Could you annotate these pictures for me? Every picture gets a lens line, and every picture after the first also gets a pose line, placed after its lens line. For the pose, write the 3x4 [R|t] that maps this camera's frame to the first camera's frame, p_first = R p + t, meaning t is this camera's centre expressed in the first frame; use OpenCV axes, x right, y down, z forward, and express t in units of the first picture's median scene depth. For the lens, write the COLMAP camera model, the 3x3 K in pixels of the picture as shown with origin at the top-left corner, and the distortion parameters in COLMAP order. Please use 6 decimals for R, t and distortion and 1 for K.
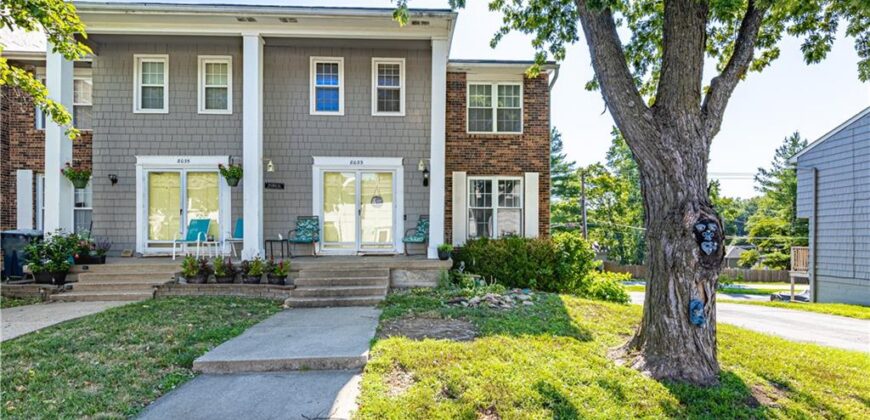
lens RADIAL K [[384.0, 0, 435.0], [0, 384.0, 239.4], [0, 0, 1]] dist [0.000990, 0.000222]
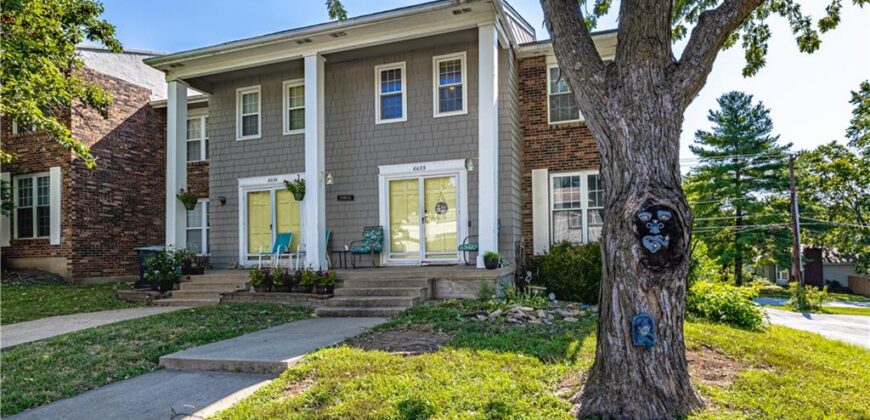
lens RADIAL K [[421.7, 0, 454.6], [0, 421.7, 244.2], [0, 0, 1]] dist [0.002030, 0.000078]
pose [[0.948390, -0.025740, -0.316060, 0.217778], [0.020579, 0.999595, -0.019657, 0.011318], [0.316438, 0.012138, 0.948535, 0.038209]]
